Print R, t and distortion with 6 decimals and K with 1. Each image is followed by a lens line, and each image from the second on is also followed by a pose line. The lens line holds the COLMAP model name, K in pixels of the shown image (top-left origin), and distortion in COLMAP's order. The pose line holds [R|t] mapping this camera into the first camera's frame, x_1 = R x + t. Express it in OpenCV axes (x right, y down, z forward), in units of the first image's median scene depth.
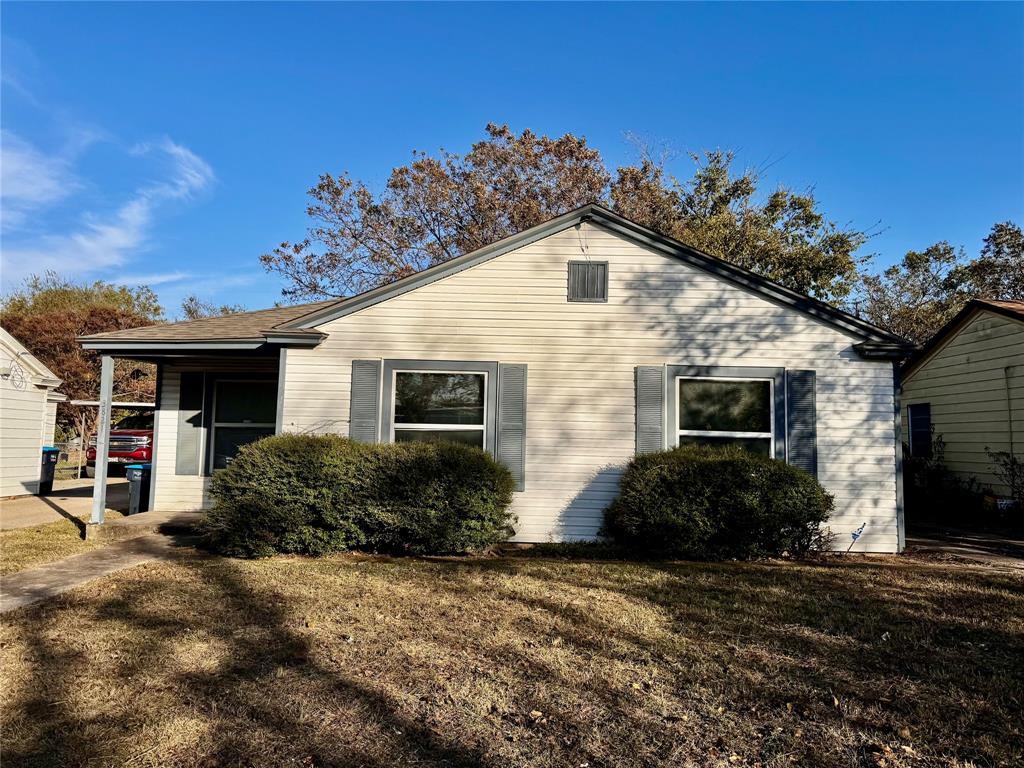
lens RADIAL K [[719.1, 0, 512.1], [0, 719.1, 381.8], [0, 0, 1]] dist [0.094725, -0.069386]
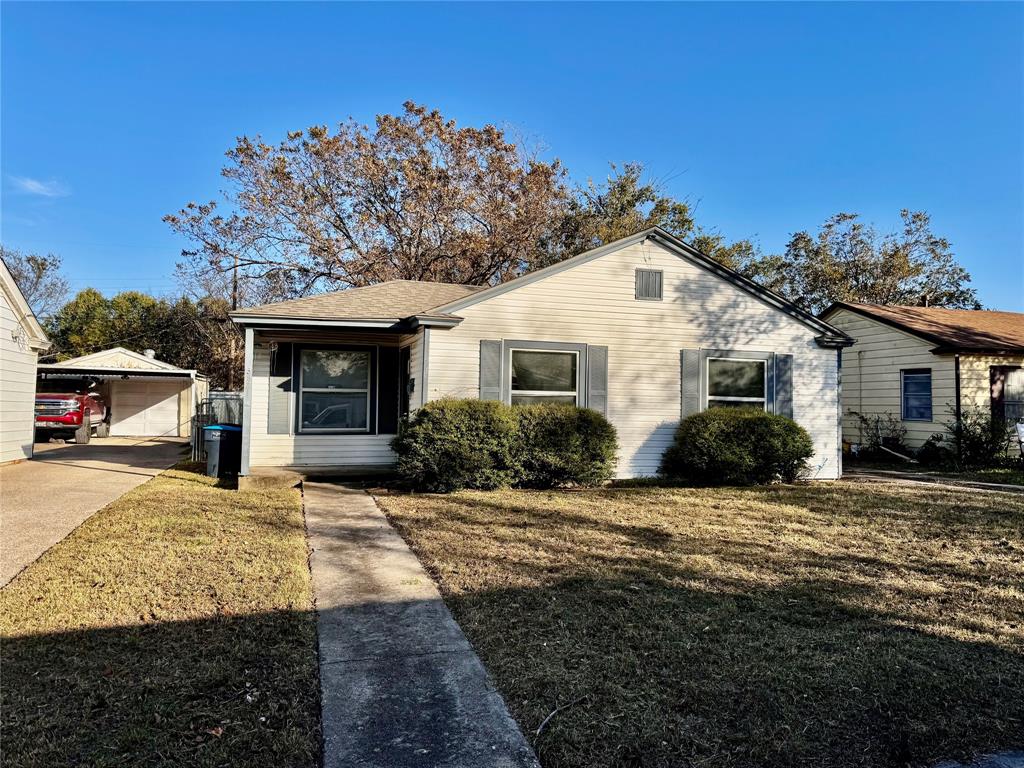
lens RADIAL K [[719.1, 0, 512.1], [0, 719.1, 381.8], [0, 0, 1]] dist [0.094725, -0.069386]
pose [[0.958521, 0.008806, 0.284887, -0.518764], [-0.022486, 0.998744, 0.044782, -0.014230], [-0.284134, -0.049330, 0.957515, -0.215426]]
